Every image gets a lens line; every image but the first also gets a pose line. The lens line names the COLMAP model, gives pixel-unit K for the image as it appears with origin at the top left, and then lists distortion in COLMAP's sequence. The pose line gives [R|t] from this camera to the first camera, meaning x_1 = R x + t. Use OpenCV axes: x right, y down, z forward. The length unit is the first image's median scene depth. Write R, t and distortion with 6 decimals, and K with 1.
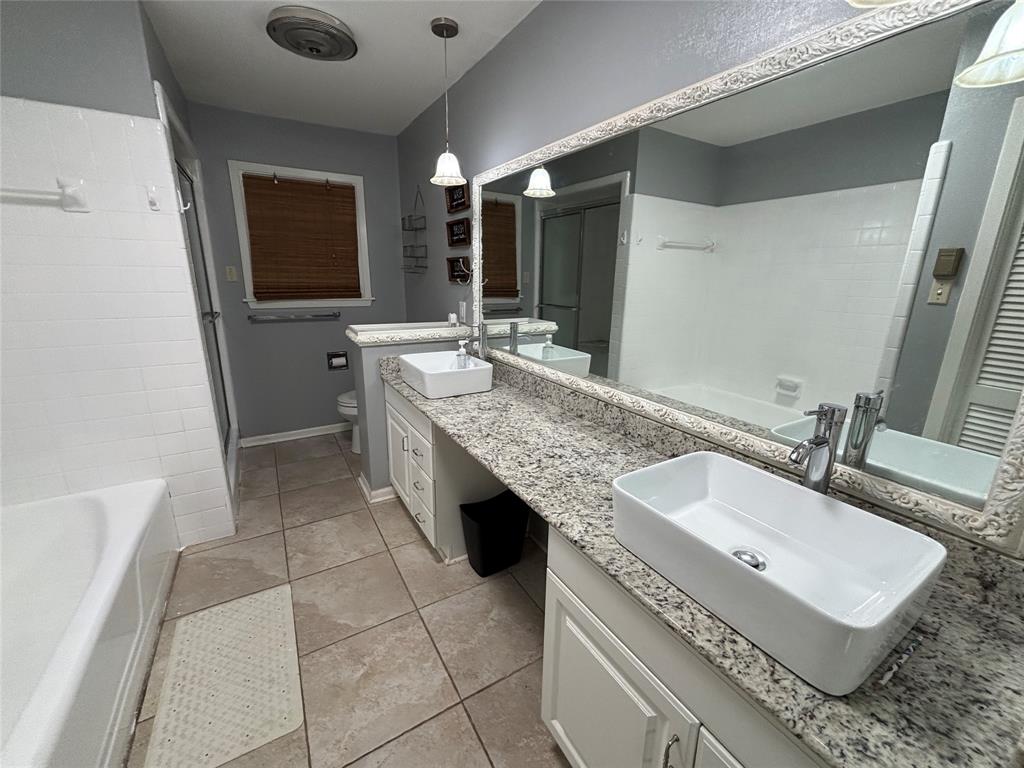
lens RADIAL K [[416.4, 0, 512.4], [0, 416.4, 381.9], [0, 0, 1]] dist [0.000860, 0.000734]
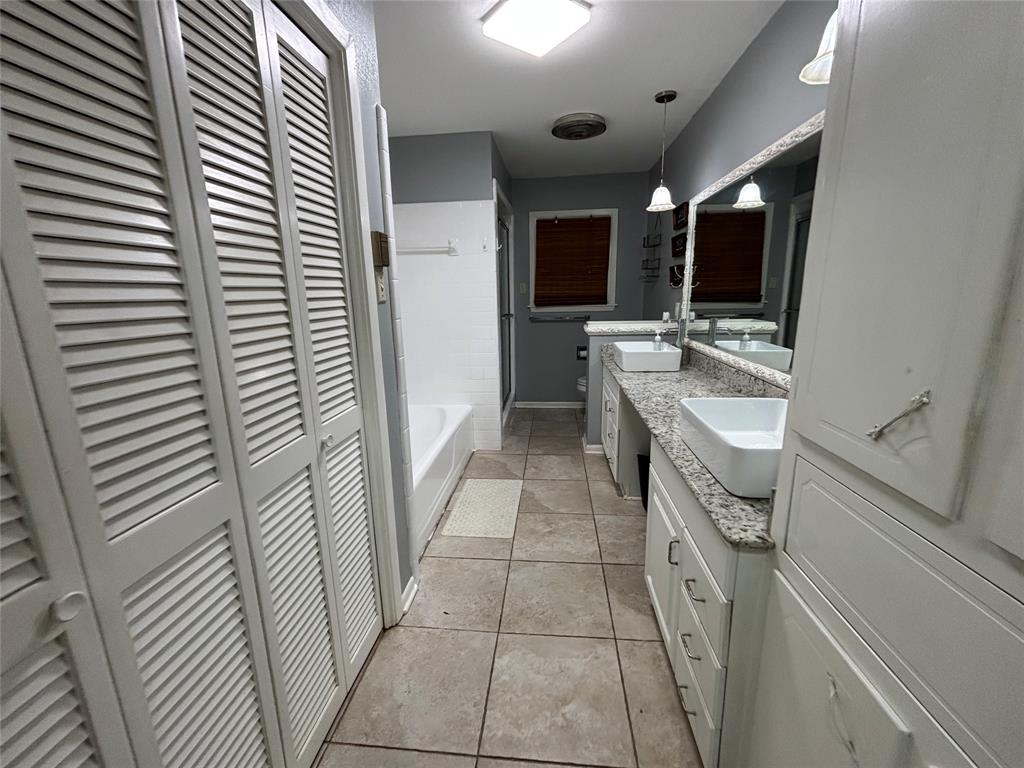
lens RADIAL K [[416.4, 0, 512.2], [0, 416.4, 383.2], [0, 0, 1]] dist [0.000860, 0.000734]
pose [[0.803591, 0.097110, -0.587207, 0.314091], [-0.118318, 0.992973, 0.002295, 0.123961], [0.583304, 0.067633, 0.809434, -0.311333]]
